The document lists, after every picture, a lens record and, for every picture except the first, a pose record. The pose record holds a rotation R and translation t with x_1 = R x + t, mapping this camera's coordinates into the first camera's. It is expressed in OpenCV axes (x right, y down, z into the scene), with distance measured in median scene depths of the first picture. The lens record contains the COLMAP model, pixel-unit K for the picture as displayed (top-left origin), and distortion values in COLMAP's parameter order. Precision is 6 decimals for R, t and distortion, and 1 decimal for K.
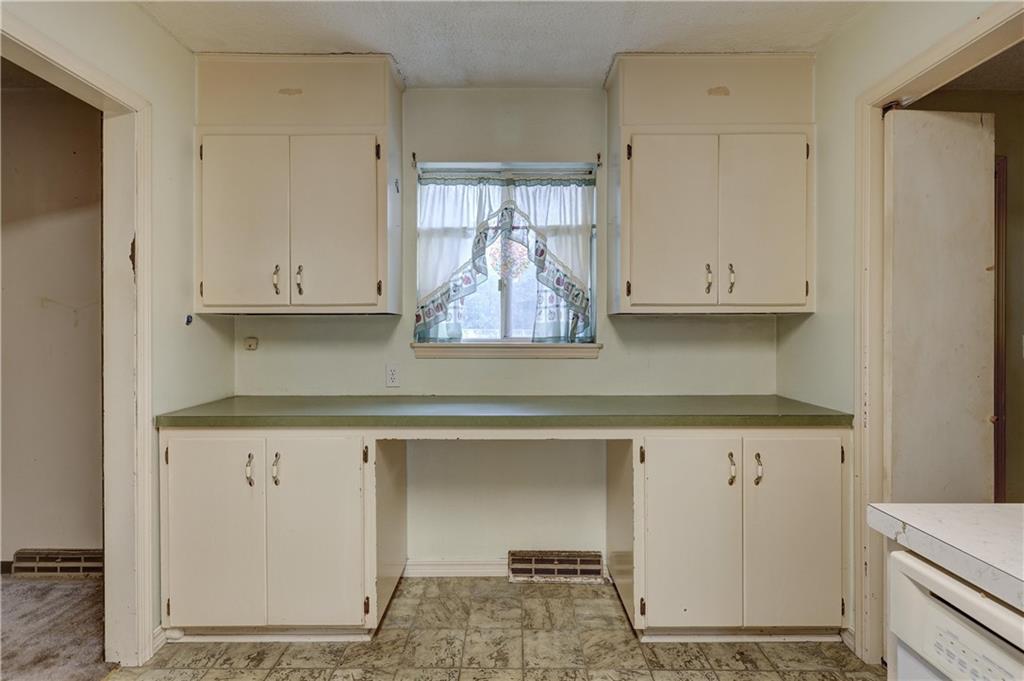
lens RADIAL K [[473.0, 0, 512.9], [0, 473.0, 330.1], [0, 0, 1]] dist [0.000741, -0.000241]
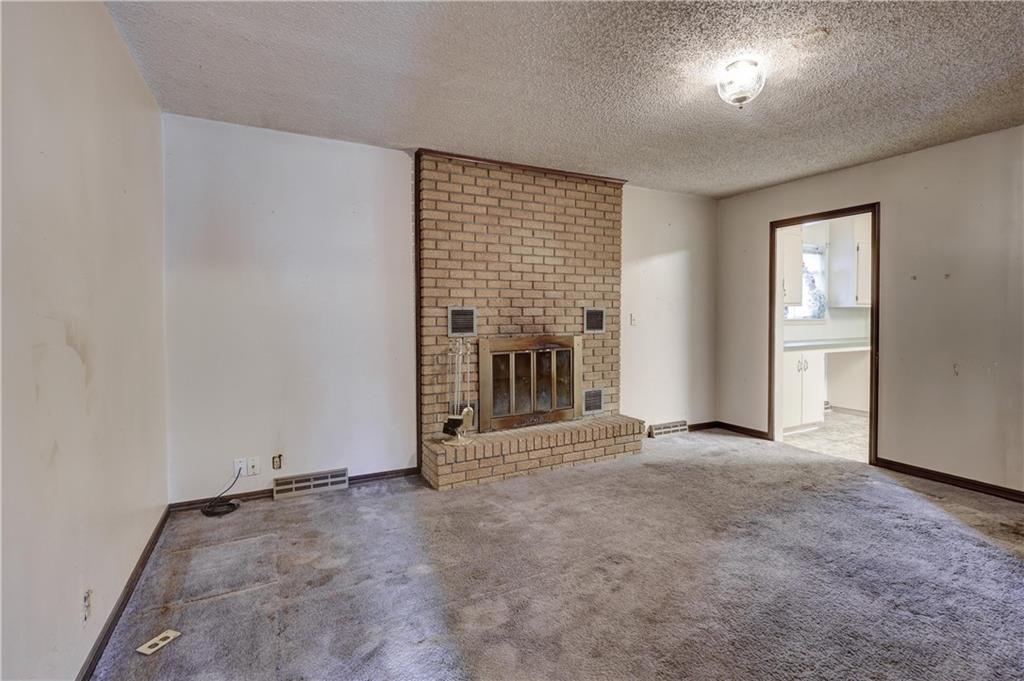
lens RADIAL K [[473.0, 0, 512.9], [0, 473.0, 330.1], [0, 0, 1]] dist [0.000741, -0.000241]
pose [[0.889929, -0.015147, 0.455848, -2.479183], [0.003602, 0.999651, 0.026185, 0.018722], [-0.456085, -0.021661, 0.889672, -0.482962]]
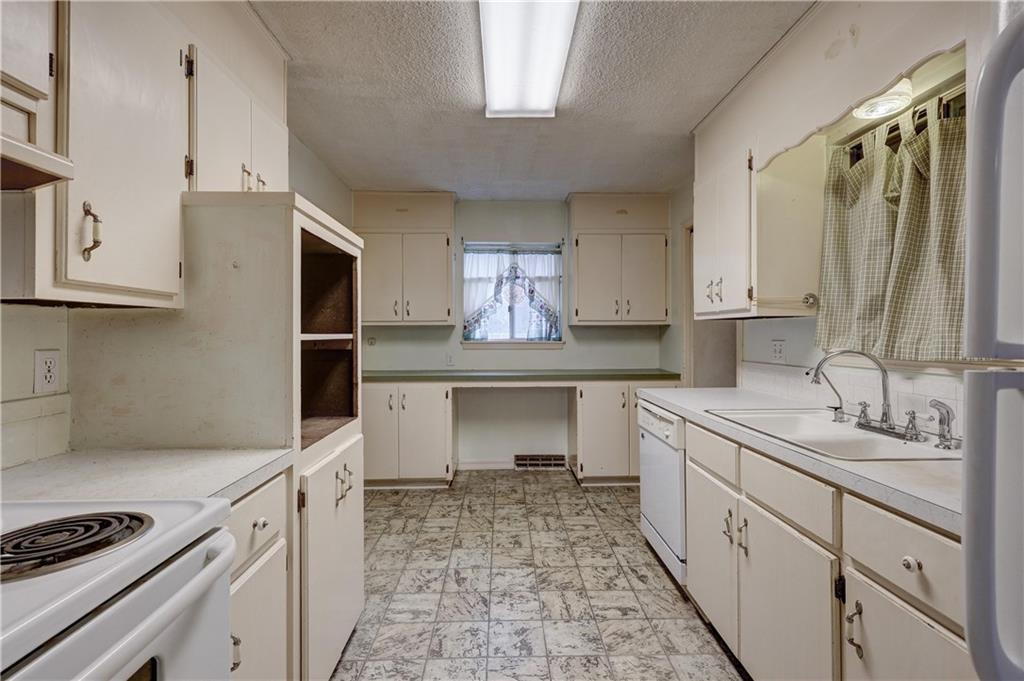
lens RADIAL K [[473.0, 0, 512.9], [0, 473.0, 330.1], [0, 0, 1]] dist [0.000741, -0.000241]
pose [[0.999718, -0.001918, 0.023668, -0.057338], [0.002080, 0.999975, -0.006805, -0.002093], [-0.023655, 0.006853, 0.999697, -0.826744]]
